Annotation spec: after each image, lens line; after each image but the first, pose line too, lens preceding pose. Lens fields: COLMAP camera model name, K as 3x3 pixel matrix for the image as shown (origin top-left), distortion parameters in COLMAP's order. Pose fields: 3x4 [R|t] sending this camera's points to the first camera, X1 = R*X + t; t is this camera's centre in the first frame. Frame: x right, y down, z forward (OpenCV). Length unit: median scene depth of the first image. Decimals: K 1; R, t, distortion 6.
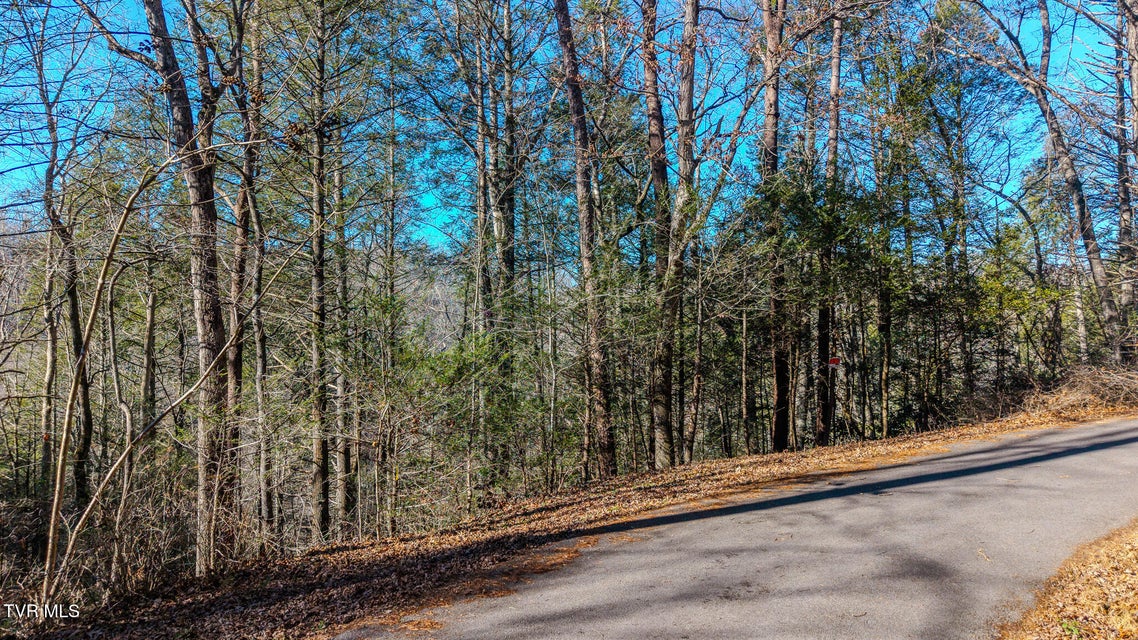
lens RADIAL K [[741.1, 0, 569.0], [0, 741.1, 320.0], [0, 0, 1]] dist [0.044715, -0.034592]
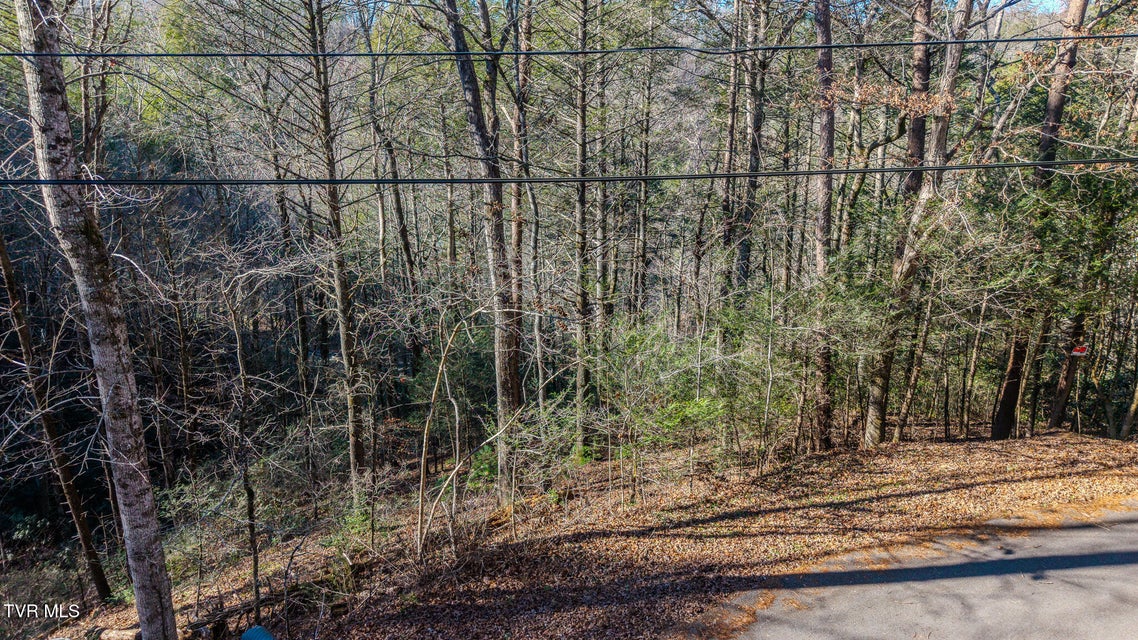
lens RADIAL K [[741.1, 0, 569.0], [0, 741.1, 320.0], [0, 0, 1]] dist [0.044715, -0.034592]
pose [[0.942027, 0.098446, -0.320769, 0.039329], [0.007770, 0.949333, 0.314176, -0.328106], [0.335446, -0.298454, 0.893533, -0.106957]]
